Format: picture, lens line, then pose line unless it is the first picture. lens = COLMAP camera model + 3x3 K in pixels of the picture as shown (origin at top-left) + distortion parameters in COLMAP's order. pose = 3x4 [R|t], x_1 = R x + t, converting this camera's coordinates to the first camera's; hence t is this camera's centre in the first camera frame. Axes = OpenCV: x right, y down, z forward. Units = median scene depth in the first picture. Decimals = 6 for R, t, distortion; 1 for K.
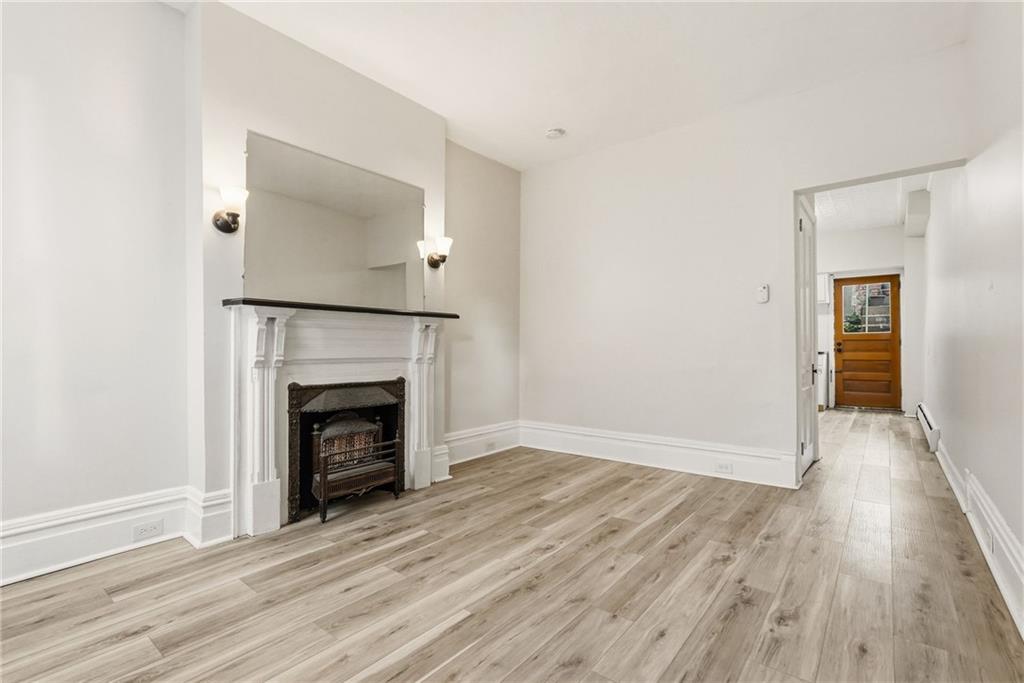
lens RADIAL K [[473.5, 0, 517.6], [0, 473.5, 342.0], [0, 0, 1]] dist [-0.002488, 0.001118]
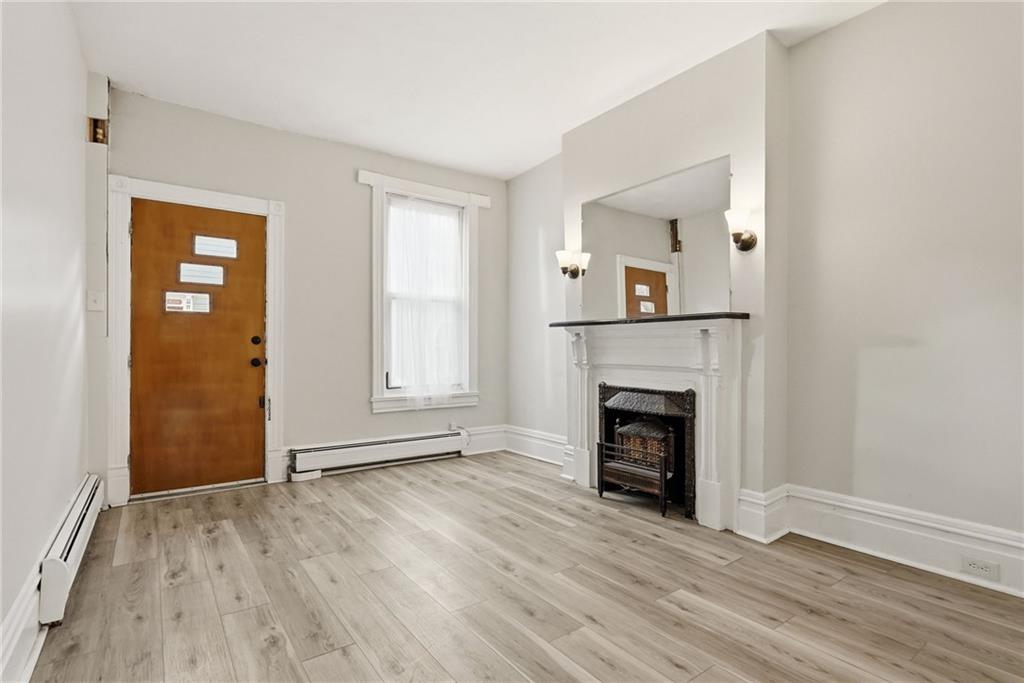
lens RADIAL K [[501.2, 0, 507.9], [0, 501.2, 349.4], [0, 0, 1]] dist [-0.000651, 0.000813]
pose [[-0.280592, 0.001570, -0.959826, 0.966440], [0.011119, 0.999937, -0.001615, -0.004099], [0.959763, -0.011125, -0.280592, 1.204798]]
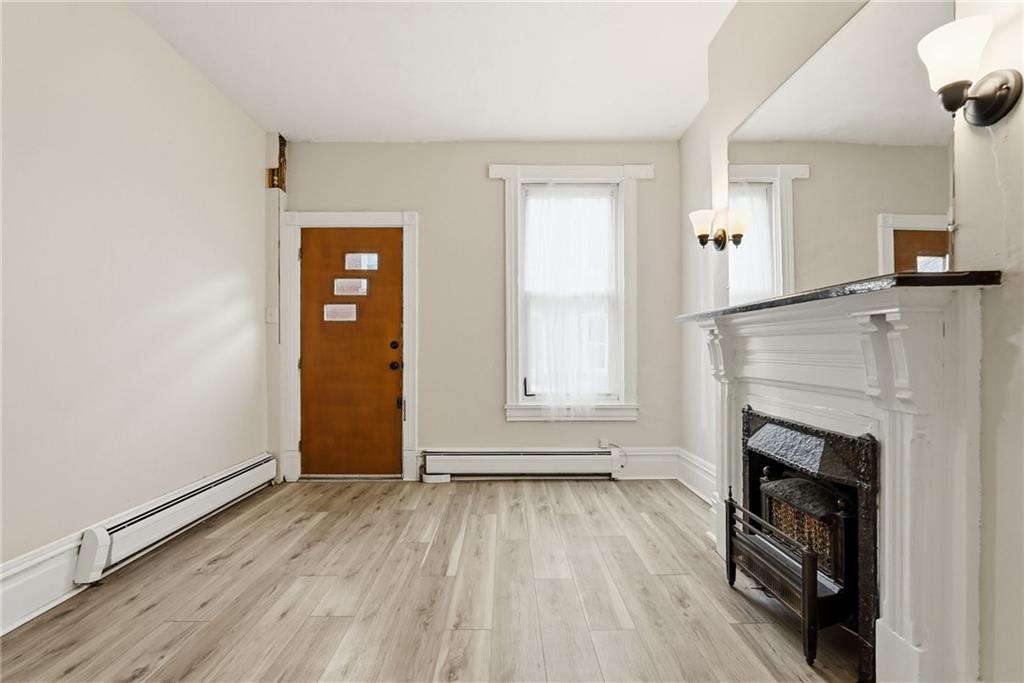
lens RADIAL K [[466.1, 0, 509.9], [0, 466.1, 352.5], [0, 0, 1]] dist [-0.003602, 0.000671]
pose [[-0.782005, 0.005002, -0.623252, 0.376669], [0.010533, 0.999931, -0.005191, -0.006536], [0.623183, -0.010624, -0.782004, 1.459349]]
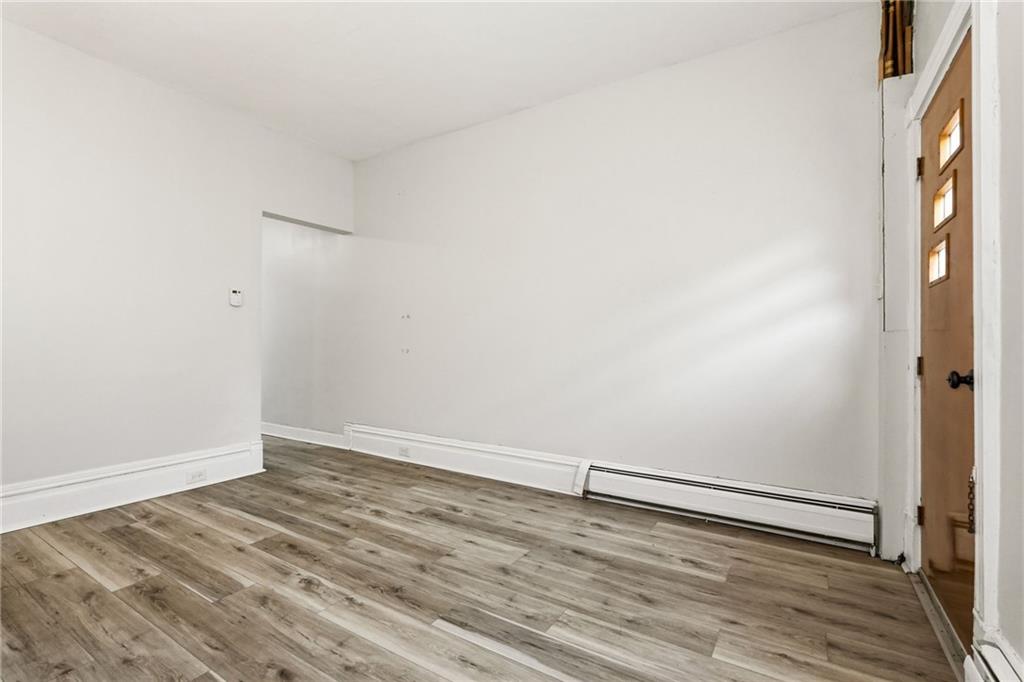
lens RADIAL K [[459.3, 0, 508.7], [0, 459.3, 342.3], [0, 0, 1]] dist [0.000310, 0.001905]
pose [[-0.098055, 0.007290, 0.995154, -0.766271], [-0.016668, 0.999821, -0.008967, -0.006228], [-0.995041, -0.017467, -0.097916, 0.673844]]
